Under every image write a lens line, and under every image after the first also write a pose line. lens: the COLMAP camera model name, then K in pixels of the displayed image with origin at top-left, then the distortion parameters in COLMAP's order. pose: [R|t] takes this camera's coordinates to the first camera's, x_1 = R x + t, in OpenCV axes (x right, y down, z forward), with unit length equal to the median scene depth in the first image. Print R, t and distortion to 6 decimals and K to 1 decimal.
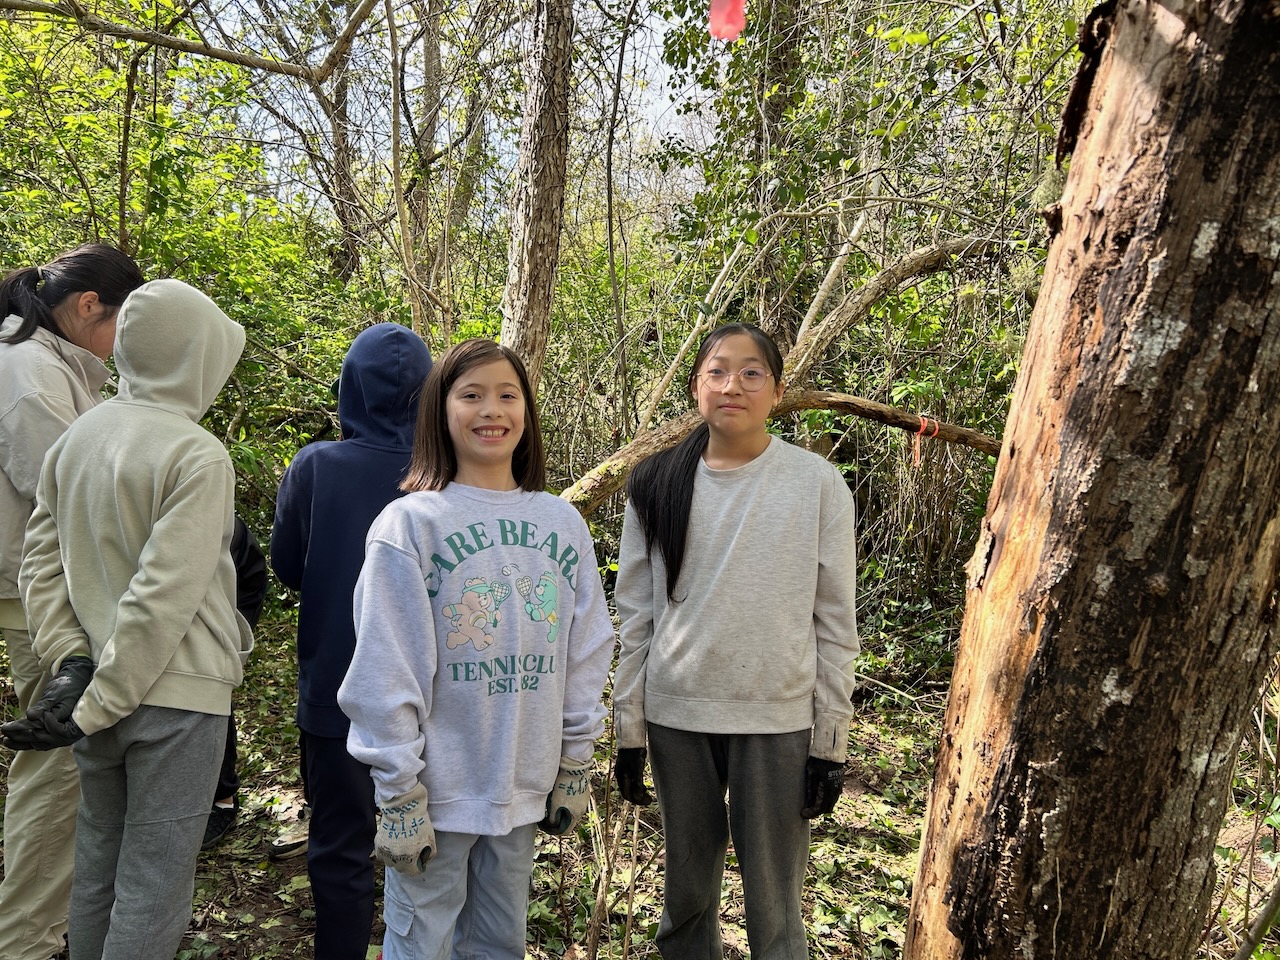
lens RADIAL K [[958.2, 0, 633.4], [0, 958.2, 478.4], [0, 0, 1]] dist [0.008967, -0.005264]
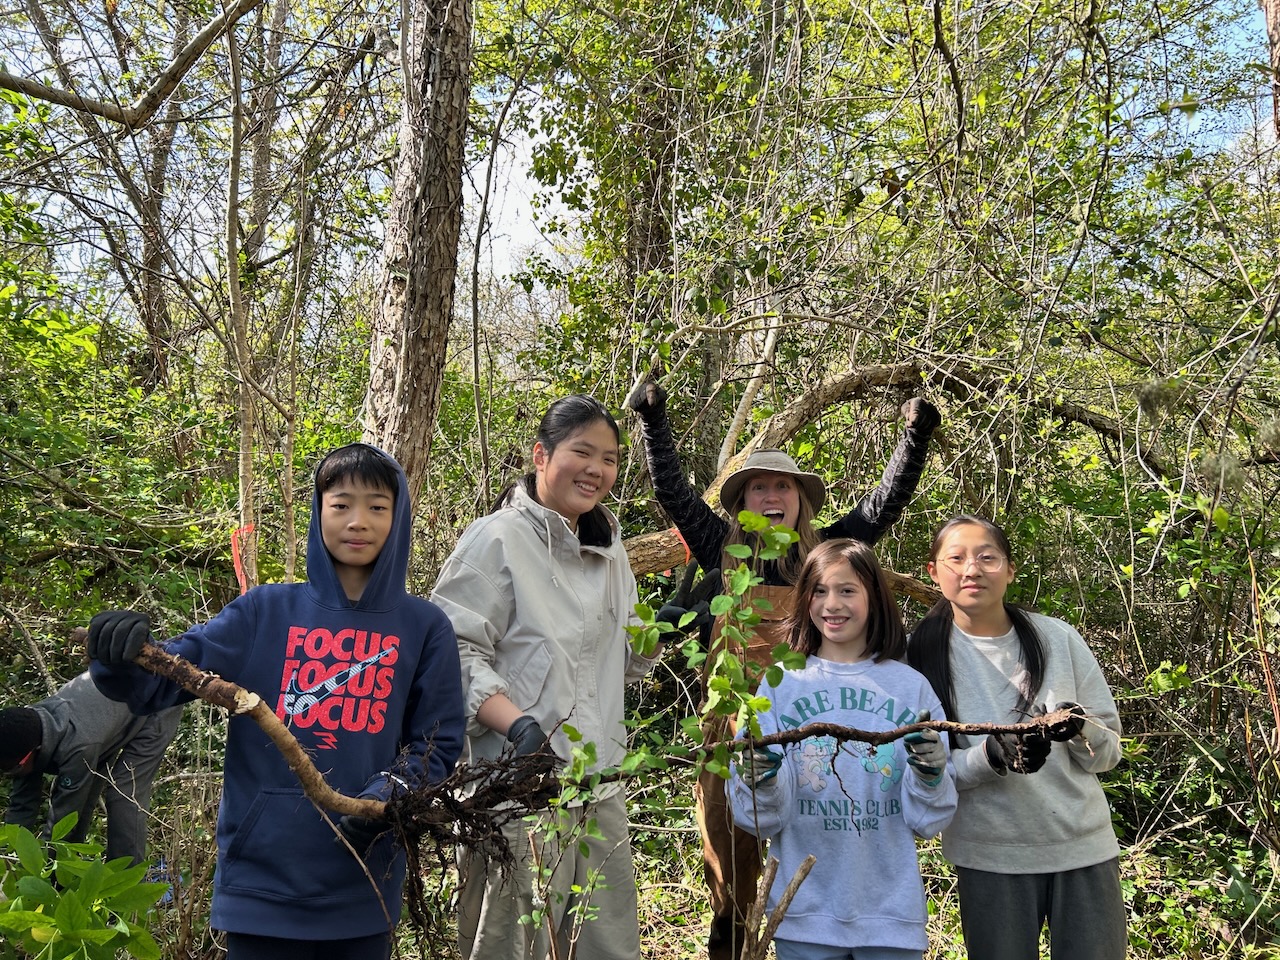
lens RADIAL K [[958.2, 0, 649.2], [0, 958.2, 482.8], [0, 0, 1]] dist [0.008967, -0.005264]
pose [[0.980172, 0.019399, 0.197195, -0.124044], [0.007705, 0.990712, -0.135756, -0.033314], [-0.197997, 0.134584, 0.970919, 0.388082]]
